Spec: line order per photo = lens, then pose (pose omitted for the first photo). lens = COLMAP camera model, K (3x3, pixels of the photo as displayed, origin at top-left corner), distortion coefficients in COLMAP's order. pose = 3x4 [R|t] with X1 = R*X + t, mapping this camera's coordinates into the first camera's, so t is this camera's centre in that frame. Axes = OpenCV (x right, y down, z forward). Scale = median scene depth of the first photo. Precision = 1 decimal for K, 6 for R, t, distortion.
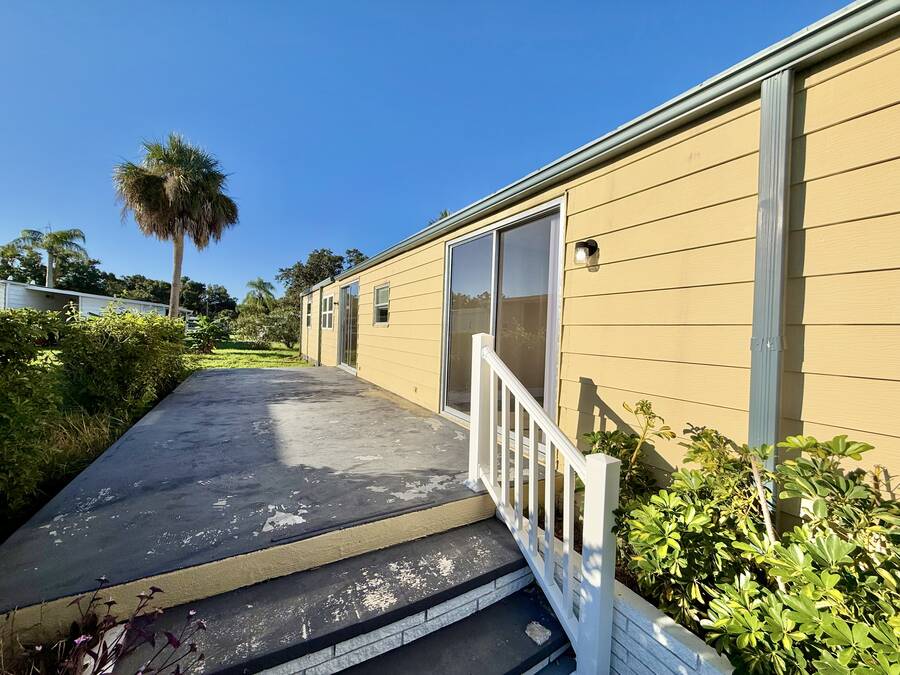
lens RADIAL K [[357.9, 0, 448.5], [0, 357.9, 339.0], [0, 0, 1]] dist [-0.000686, 0.000888]
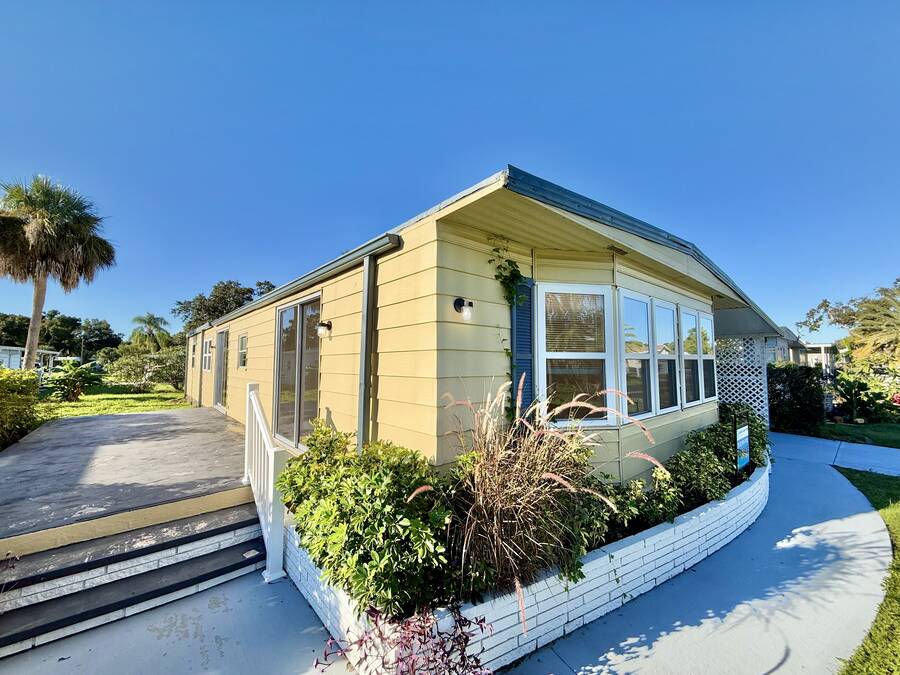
lens RADIAL K [[357.9, 0, 447.2], [0, 357.9, 338.6], [0, 0, 1]] dist [-0.000686, 0.000888]
pose [[0.979421, -0.023172, 0.200493, 0.111391], [0.039873, 0.996024, -0.079668, -0.008476], [-0.197850, 0.086023, 0.976450, -0.130542]]
